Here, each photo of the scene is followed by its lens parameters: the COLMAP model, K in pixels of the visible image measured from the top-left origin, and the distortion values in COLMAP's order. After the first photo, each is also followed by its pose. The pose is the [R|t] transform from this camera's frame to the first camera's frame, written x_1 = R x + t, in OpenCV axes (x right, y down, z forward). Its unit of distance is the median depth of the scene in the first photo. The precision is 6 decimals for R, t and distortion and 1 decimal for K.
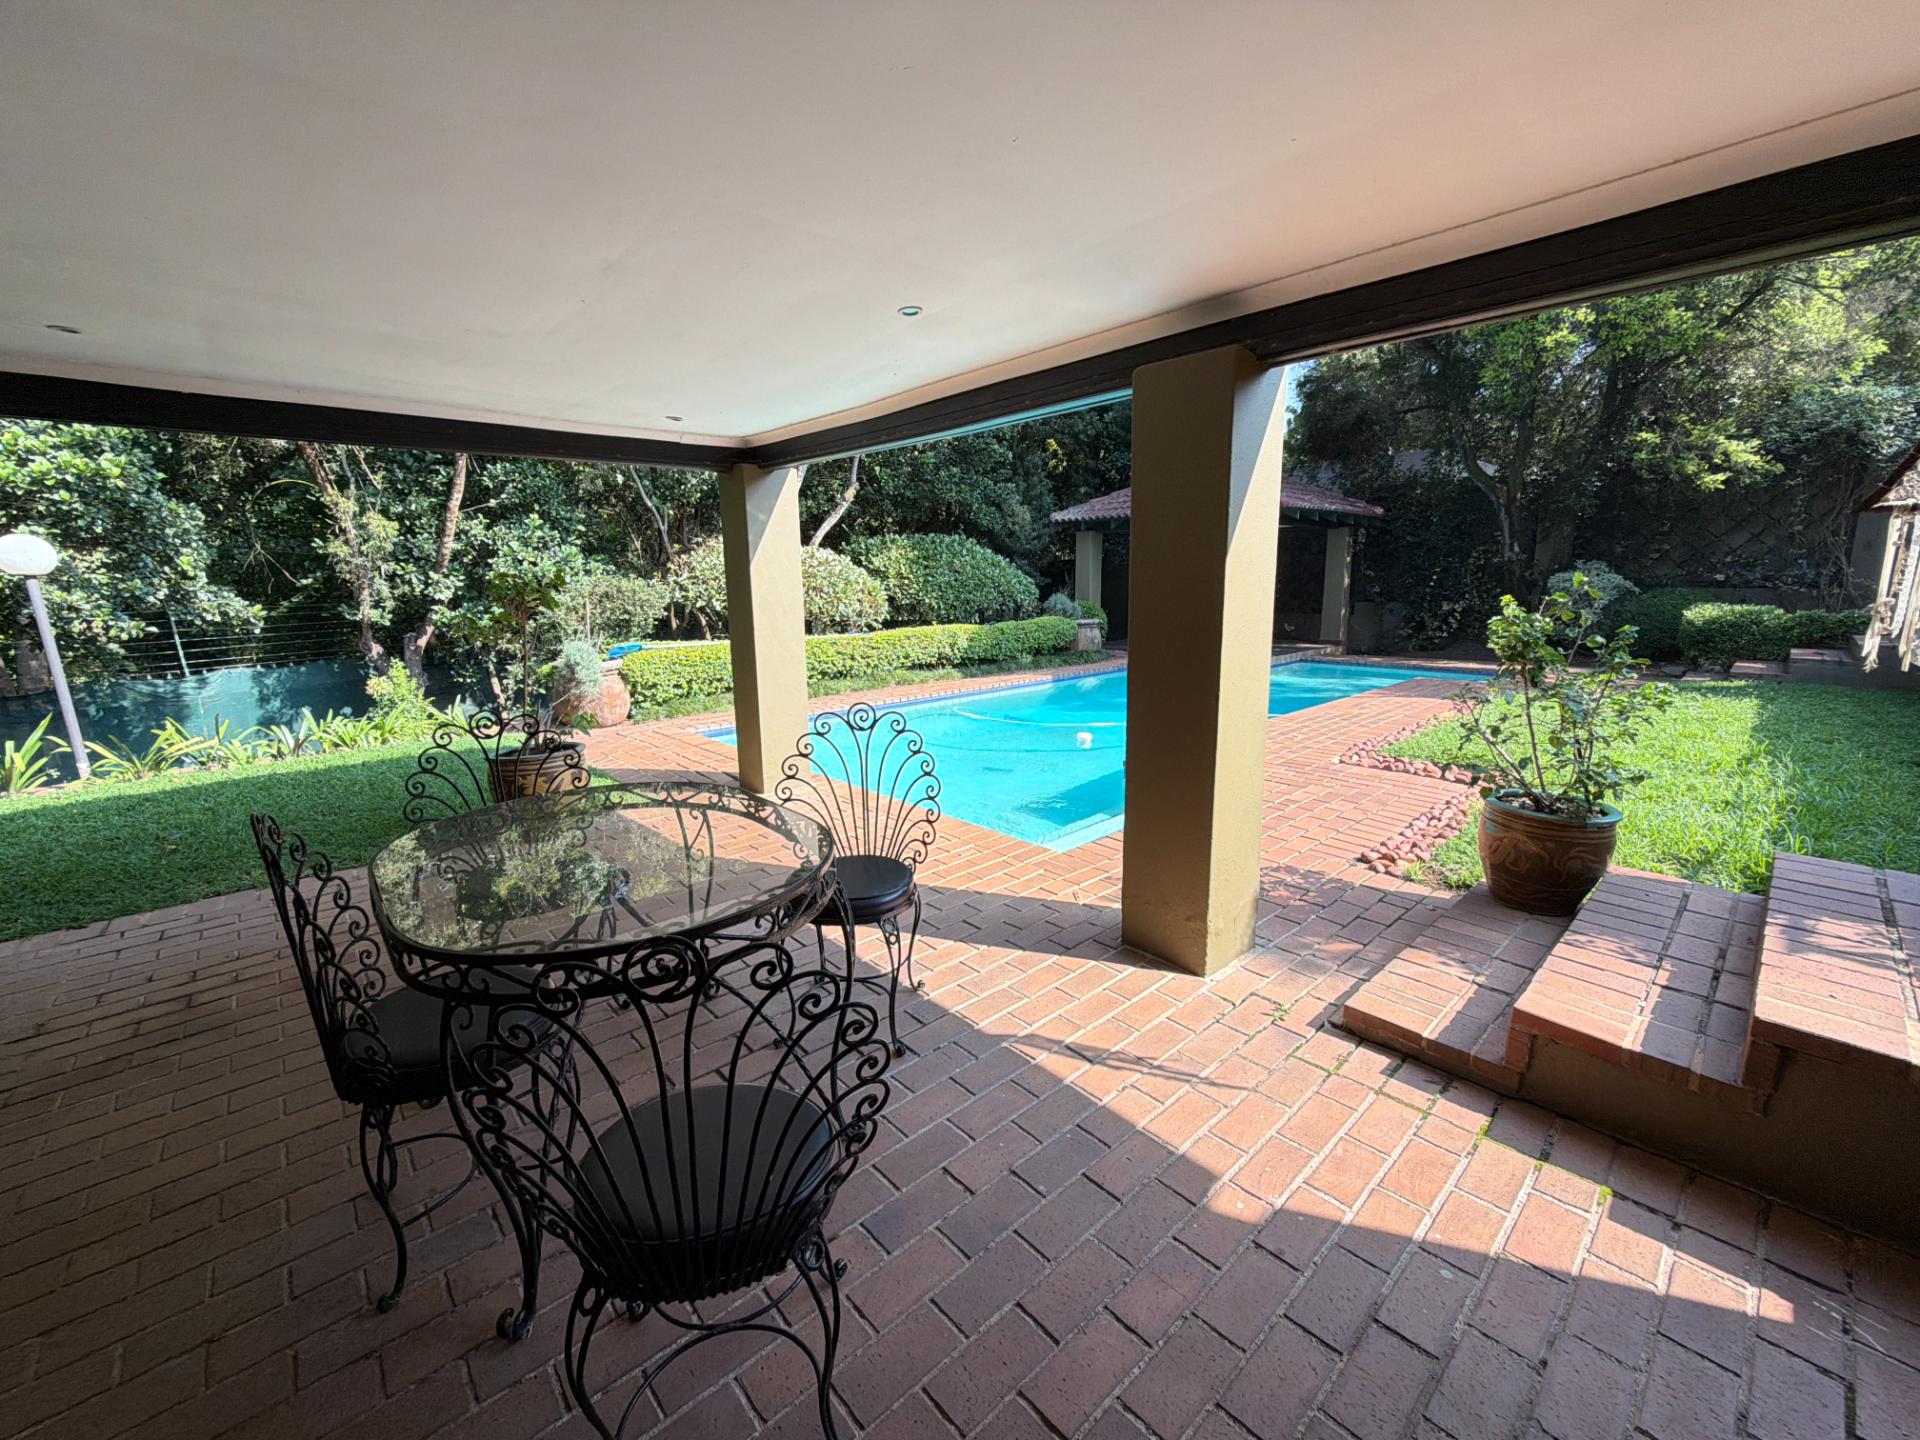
lens RADIAL K [[769.9, 0, 961.9], [0, 769.9, 724.2], [0, 0, 1]] dist [0.001914, -0.000562]
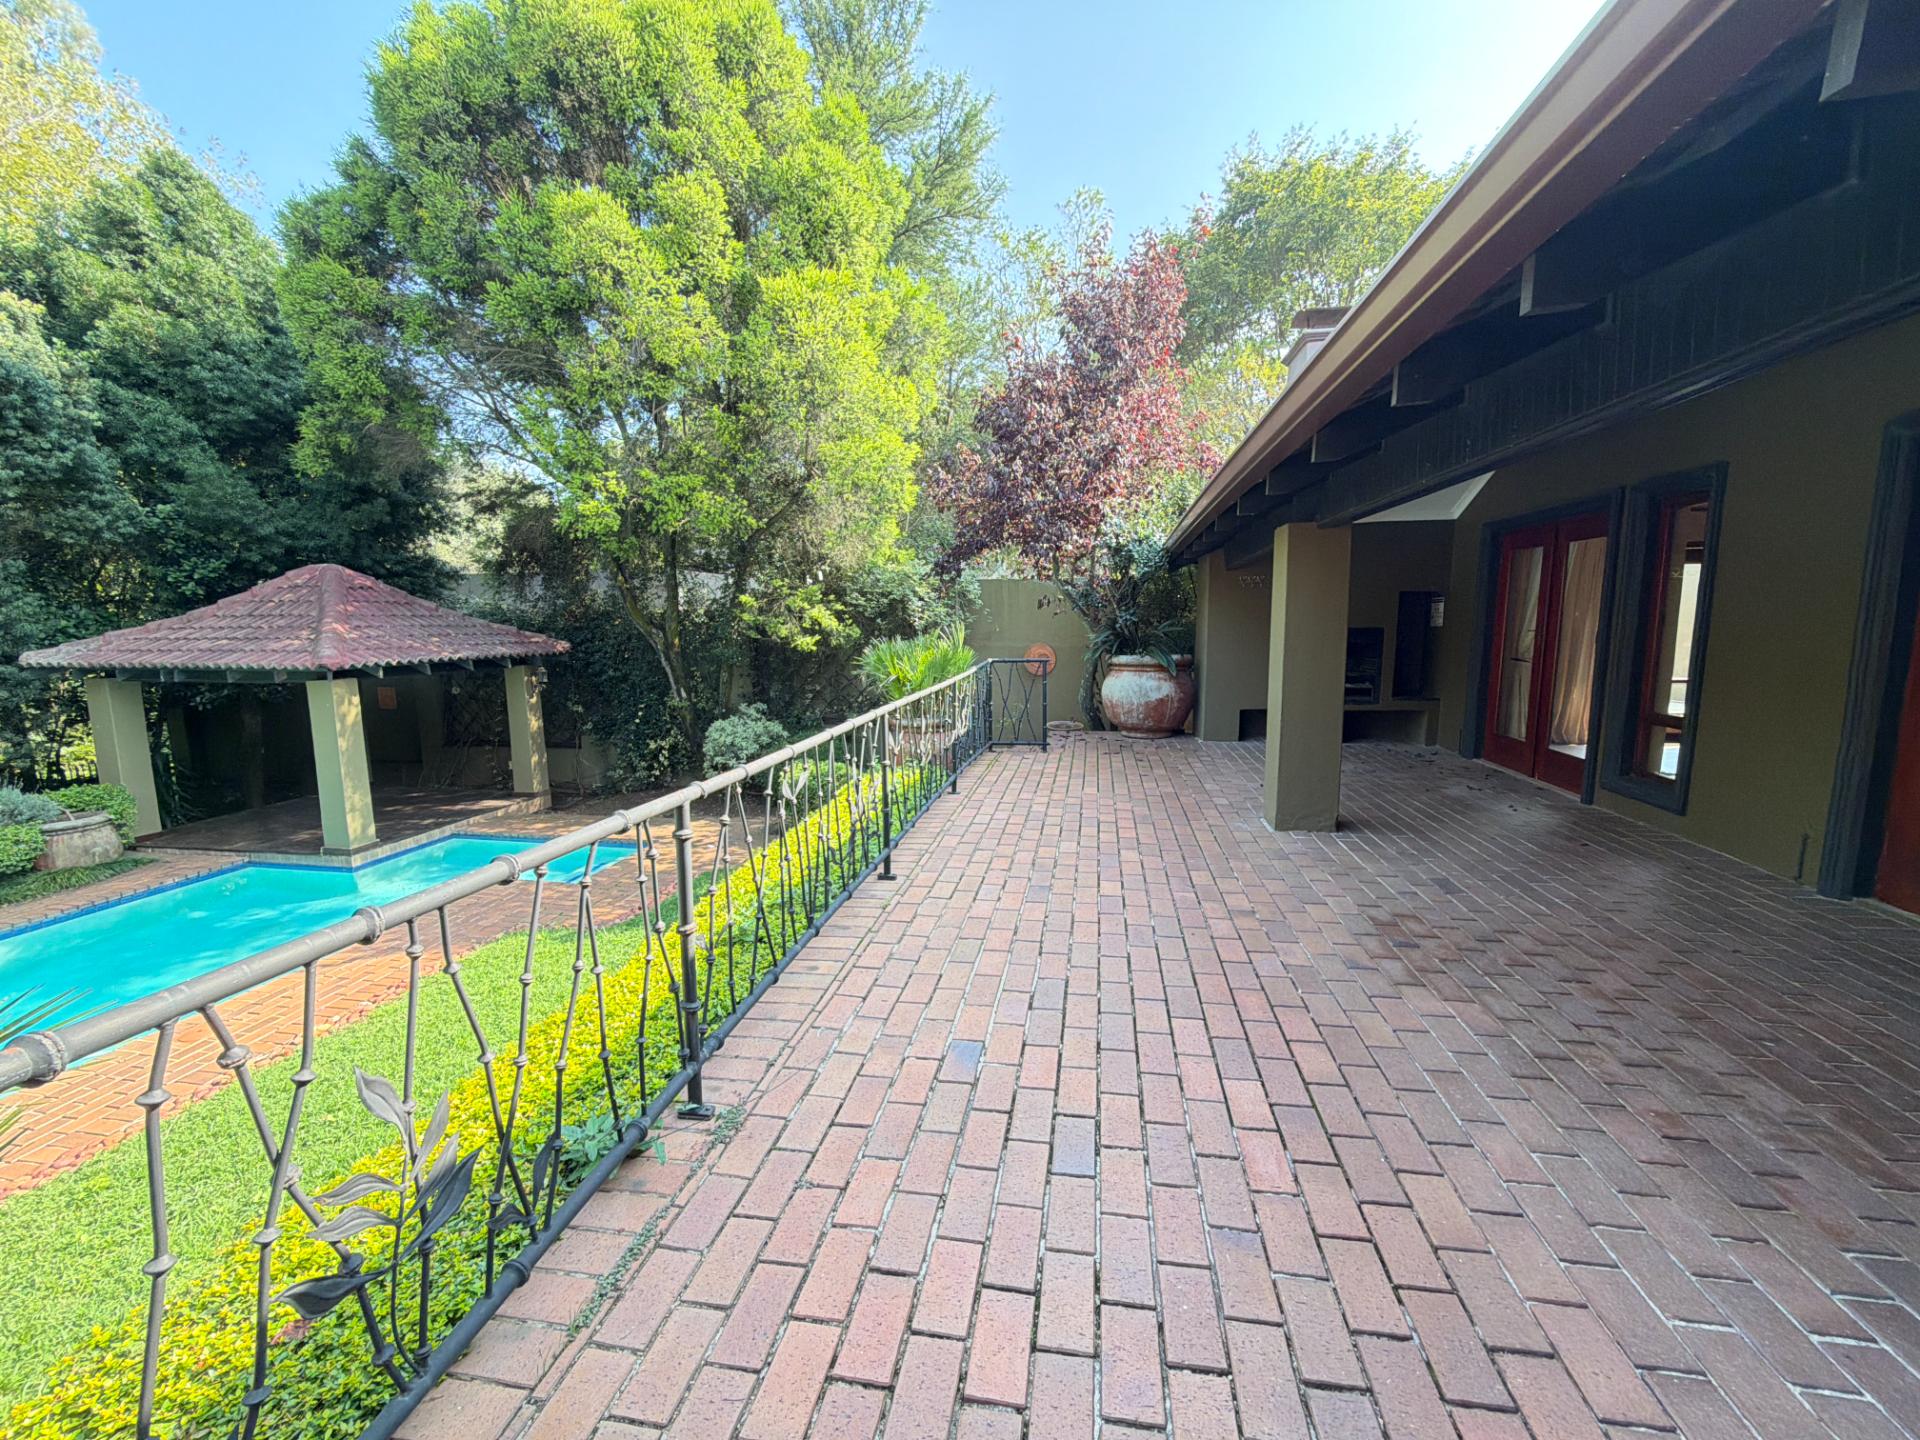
lens RADIAL K [[769.9, 0, 957.4], [0, 769.9, 722.6], [0, 0, 1]] dist [0.001914, -0.000562]
pose [[0.799482, -0.073212, 0.596211, 0.414804], [0.110798, 0.993487, -0.026578, -0.128685], [-0.590383, 0.087308, 0.802387, 0.019400]]
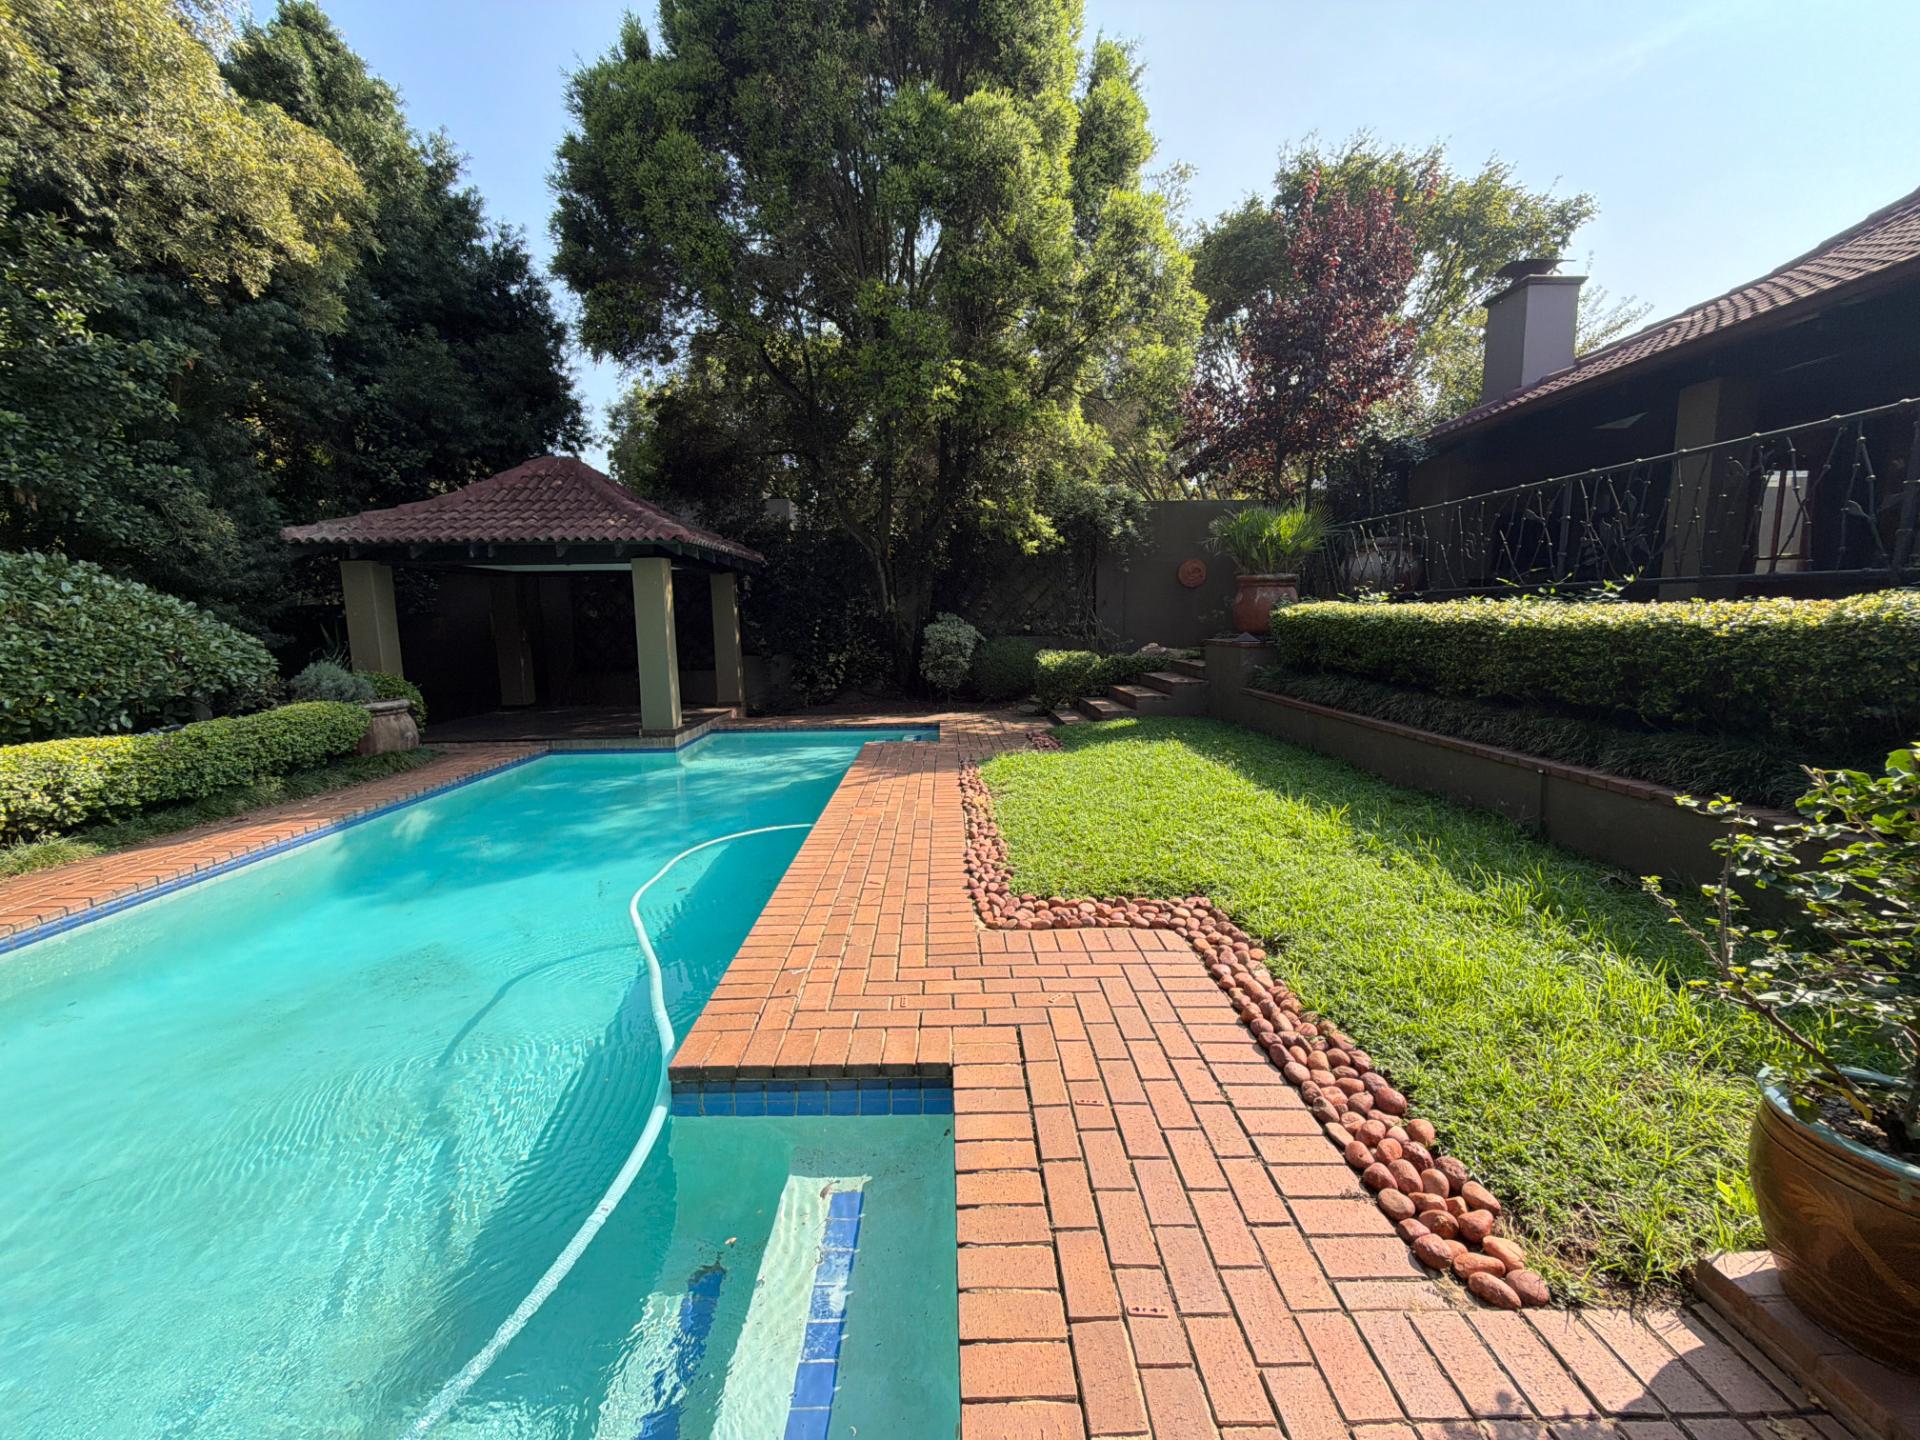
lens RADIAL K [[769.9, 0, 959.7], [0, 769.9, 720.7], [0, 0, 1]] dist [0.001914, -0.000562]
pose [[0.662226, -0.097936, 0.742876, 0.006922], [0.145474, 0.989362, 0.000750, -0.059791], [-0.735047, 0.107573, 0.669428, 0.273599]]
